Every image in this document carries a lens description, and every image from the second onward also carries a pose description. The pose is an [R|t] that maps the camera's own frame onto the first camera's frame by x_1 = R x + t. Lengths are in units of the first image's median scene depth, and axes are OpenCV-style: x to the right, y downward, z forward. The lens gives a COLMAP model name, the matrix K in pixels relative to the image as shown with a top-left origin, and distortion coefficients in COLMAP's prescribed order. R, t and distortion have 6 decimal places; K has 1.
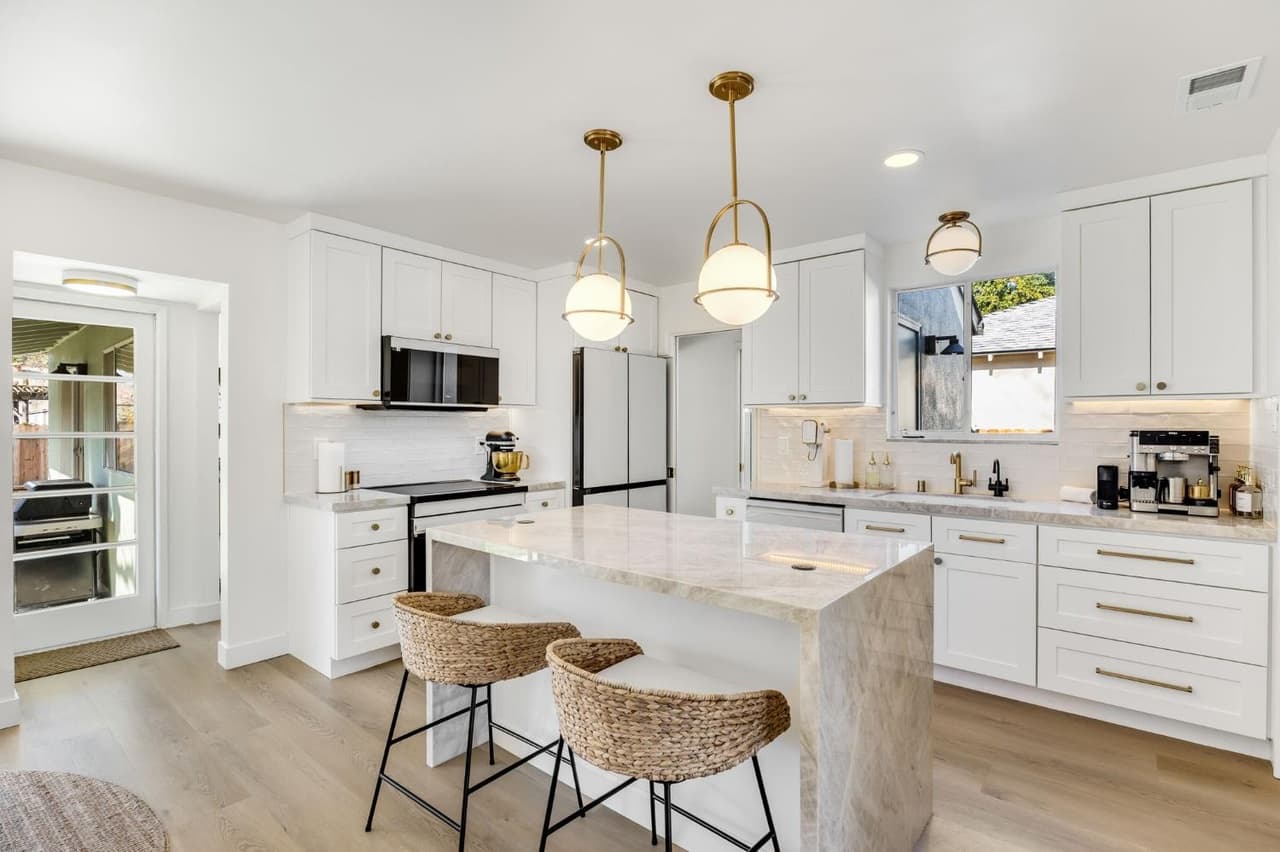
lens RADIAL K [[605.8, 0, 647.1], [0, 605.8, 424.2], [0, 0, 1]] dist [0.003691, 0.000091]
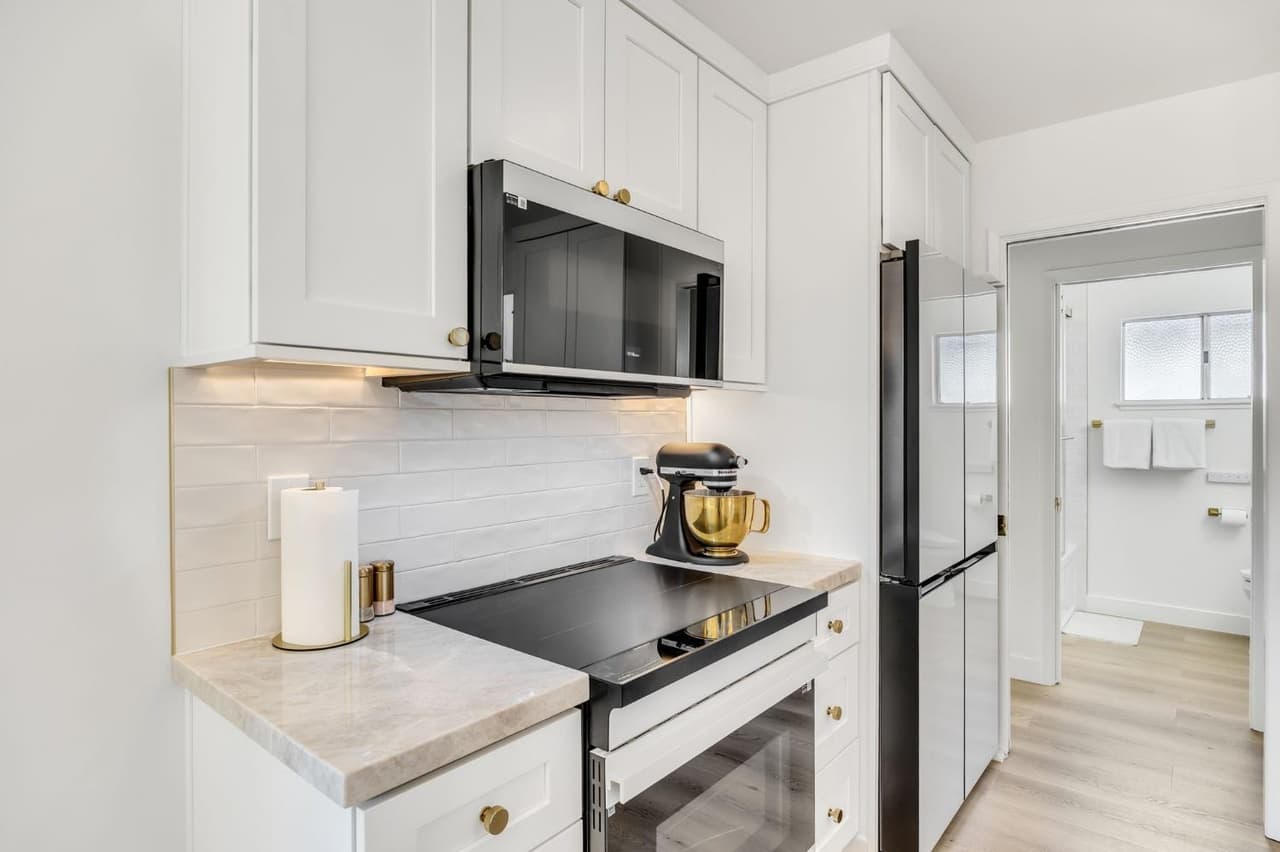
lens RADIAL K [[687.7, 0, 632.7], [0, 687.7, 420.2], [0, 0, 1]] dist [-0.001742, -0.000374]
pose [[0.999925, -0.001660, -0.012100, -0.286584], [0.001638, 0.999997, -0.001814, -0.004710], [0.012103, 0.001794, 0.999925, 0.521099]]
